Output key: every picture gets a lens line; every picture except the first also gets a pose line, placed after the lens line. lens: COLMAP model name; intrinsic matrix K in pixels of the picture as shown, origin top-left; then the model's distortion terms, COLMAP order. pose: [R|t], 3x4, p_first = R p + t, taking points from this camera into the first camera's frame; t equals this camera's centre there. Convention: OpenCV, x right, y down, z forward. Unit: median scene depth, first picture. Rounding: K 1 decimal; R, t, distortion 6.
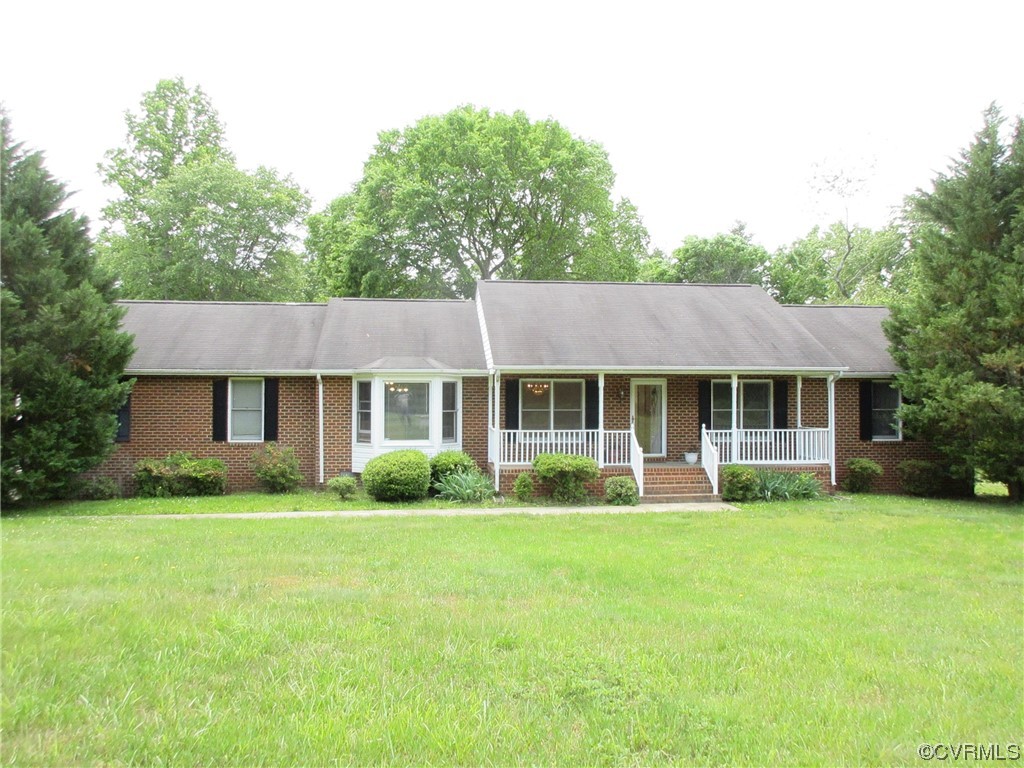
lens RADIAL K [[796.4, 0, 516.4], [0, 796.4, 387.8], [0, 0, 1]] dist [-0.011219, -0.001640]
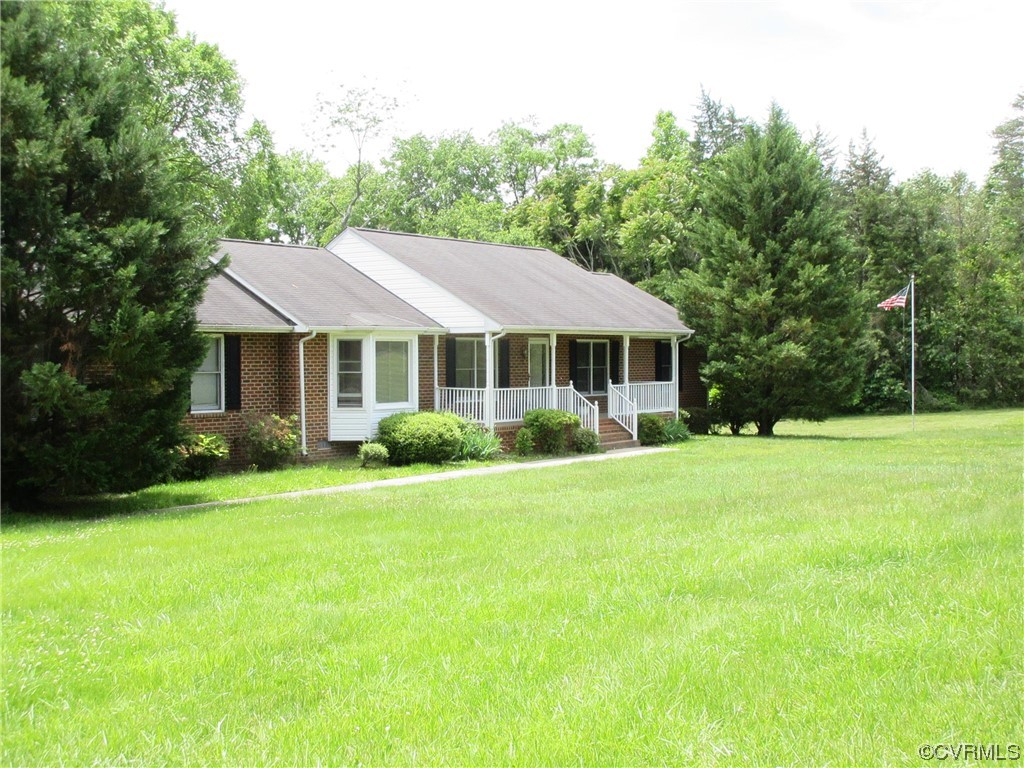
lens RADIAL K [[1144.7, 0, 515.4], [0, 1144.7, 381.8], [0, 0, 1]] dist [0.077356, 0.000000]
pose [[0.732943, -0.020269, 0.679989, -0.930158], [-0.002210, 0.999480, 0.032175, -0.002627], [-0.680287, -0.025085, 0.732516, -0.082487]]
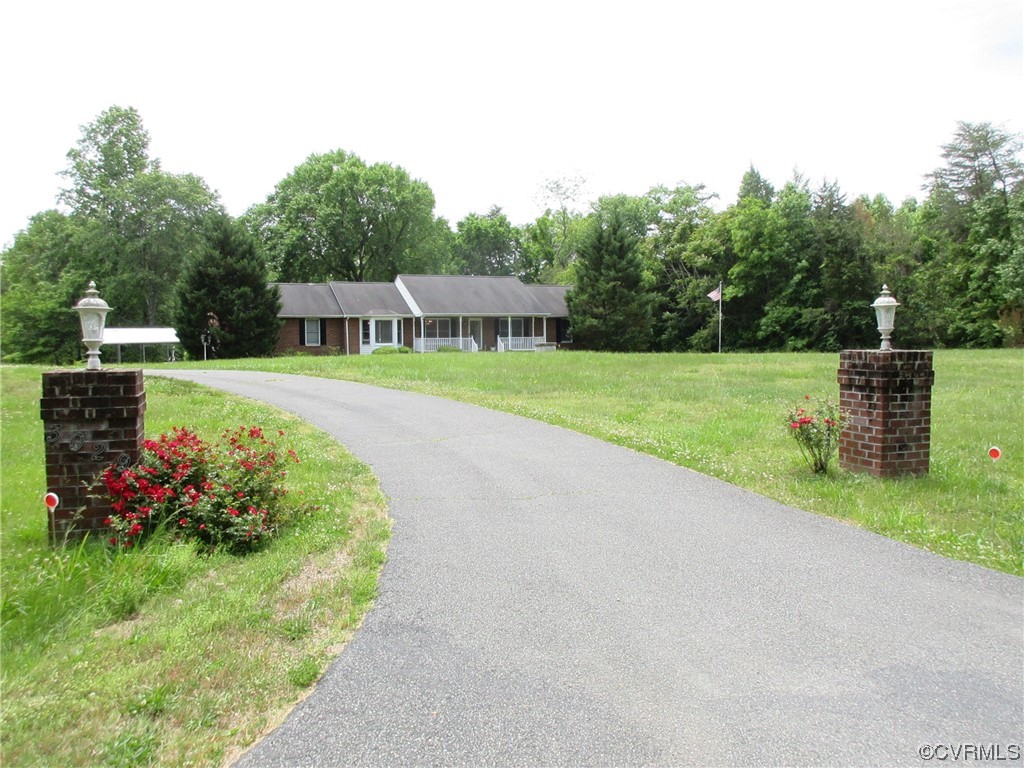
lens RADIAL K [[877.3, 0, 510.0], [0, 877.3, 385.1], [0, 0, 1]] dist [0.002672, 0.025188]
pose [[0.956124, -0.026853, 0.291728, -0.557215], [0.006622, 0.997517, 0.070115, 0.006341], [-0.292887, -0.065107, 0.953928, -1.725166]]
